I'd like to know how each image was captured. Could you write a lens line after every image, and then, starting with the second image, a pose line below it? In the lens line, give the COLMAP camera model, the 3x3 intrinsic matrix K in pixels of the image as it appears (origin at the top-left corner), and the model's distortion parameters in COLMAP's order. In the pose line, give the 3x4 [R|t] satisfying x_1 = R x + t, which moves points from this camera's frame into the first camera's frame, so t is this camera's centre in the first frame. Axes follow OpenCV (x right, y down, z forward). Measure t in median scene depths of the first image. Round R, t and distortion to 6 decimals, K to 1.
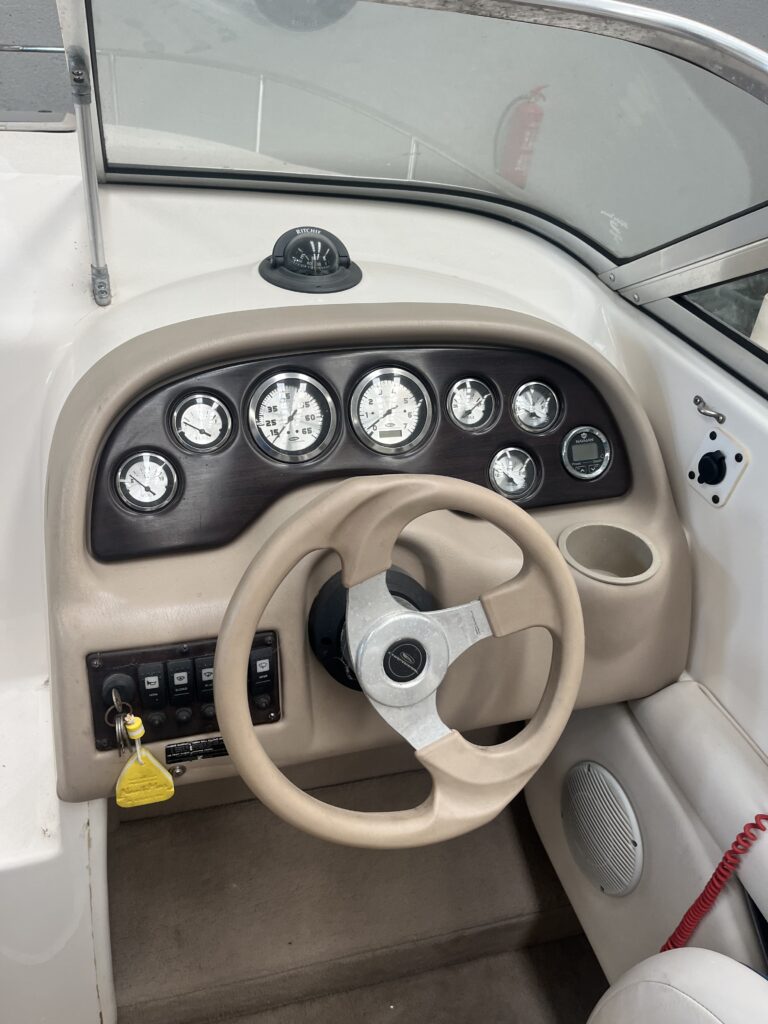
lens RADIAL K [[776.1, 0, 385.9], [0, 776.1, 508.7], [0, 0, 1]] dist [0.071042, -0.098565]
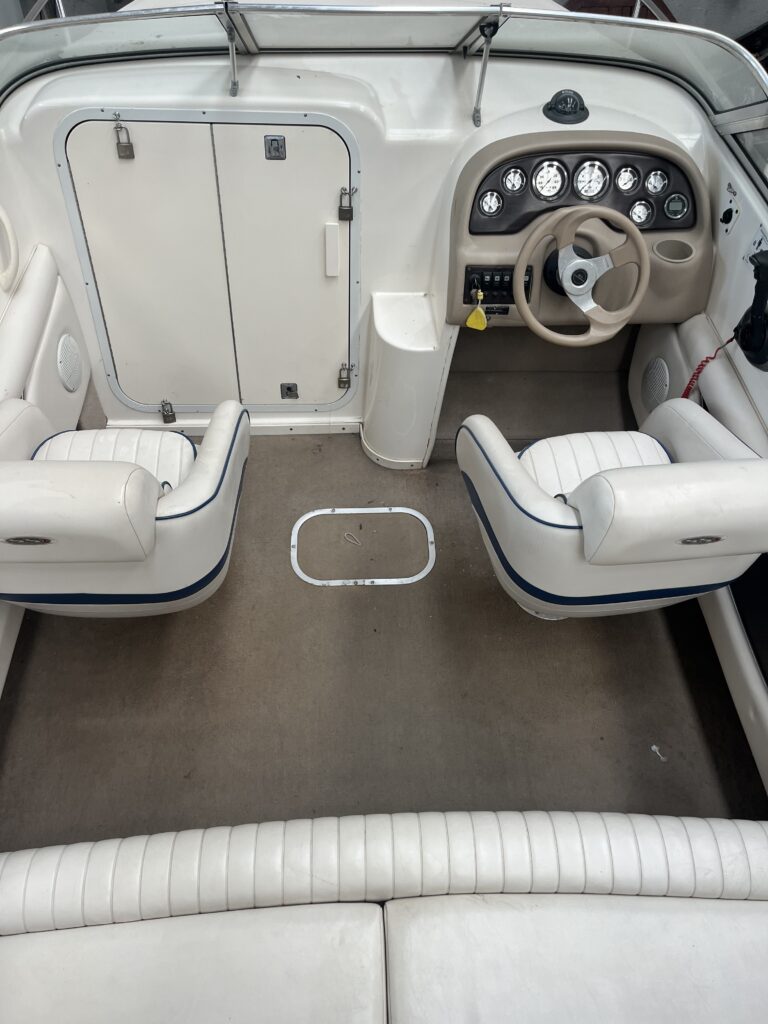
lens RADIAL K [[776.1, 0, 386.5], [0, 776.1, 507.8], [0, 0, 1]] dist [0.071042, -0.098565]
pose [[0.965627, 0.155269, -0.208463, 0.057418], [-0.094291, 0.956599, 0.275731, 0.226749], [0.242228, -0.246597, 0.938358, -1.642016]]
